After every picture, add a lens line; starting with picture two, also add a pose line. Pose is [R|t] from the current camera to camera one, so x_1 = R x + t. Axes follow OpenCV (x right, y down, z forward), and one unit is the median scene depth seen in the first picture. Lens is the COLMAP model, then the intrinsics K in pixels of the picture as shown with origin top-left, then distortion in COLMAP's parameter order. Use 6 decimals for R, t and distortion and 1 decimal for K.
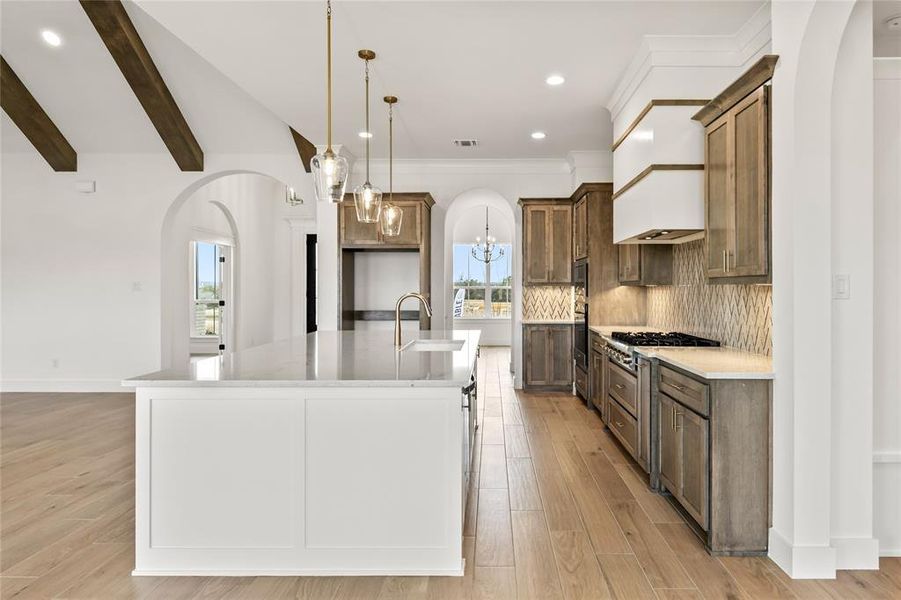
lens RADIAL K [[536.1, 0, 503.2], [0, 536.1, 290.1], [0, 0, 1]] dist [0.002190, -0.000851]
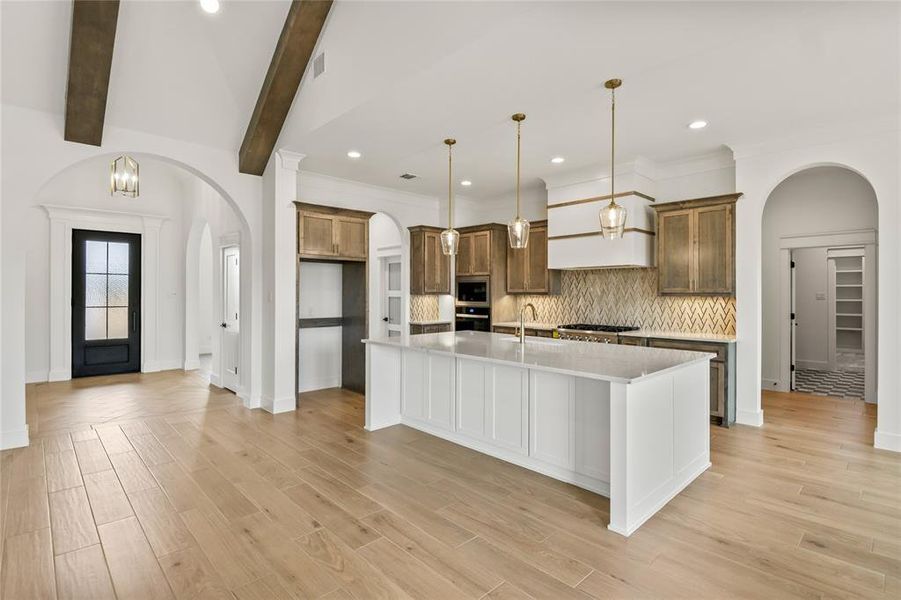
lens RADIAL K [[438.9, 0, 454.3], [0, 438.9, 292.7], [0, 0, 1]] dist [-0.002307, -0.001419]
pose [[0.732017, 0.002768, 0.681281, -0.618939], [-0.000629, 0.999994, -0.003387, -0.009107], [-0.681286, 0.002050, 0.732014, 0.191449]]
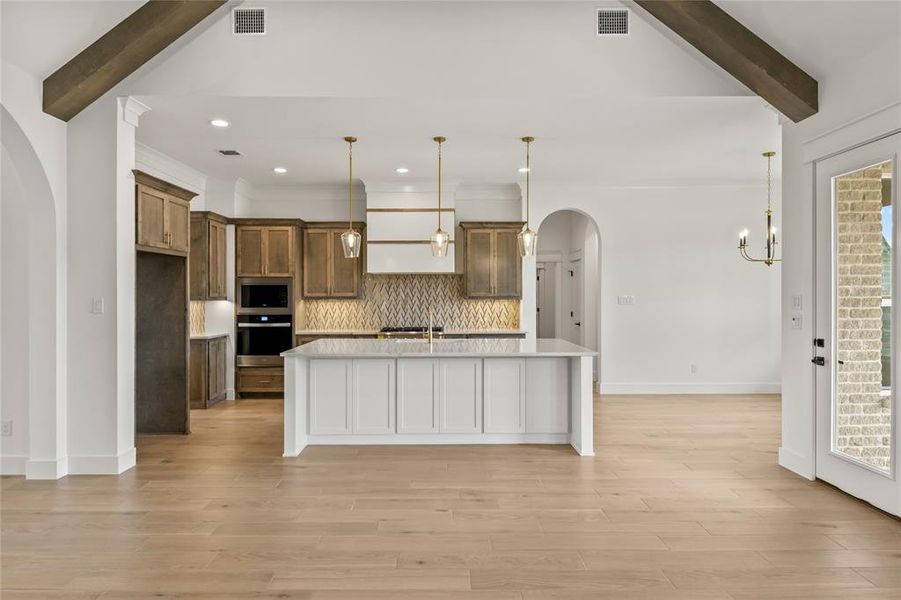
lens RADIAL K [[547.6, 0, 450.5], [0, 547.6, 300.0], [0, 0, 1]] dist [-0.001005, -0.001090]
pose [[-0.000328, -0.008689, 0.999962, -0.981255], [0.005494, 0.999947, 0.008691, -0.014669], [-0.999985, 0.005497, -0.000280, 0.557024]]
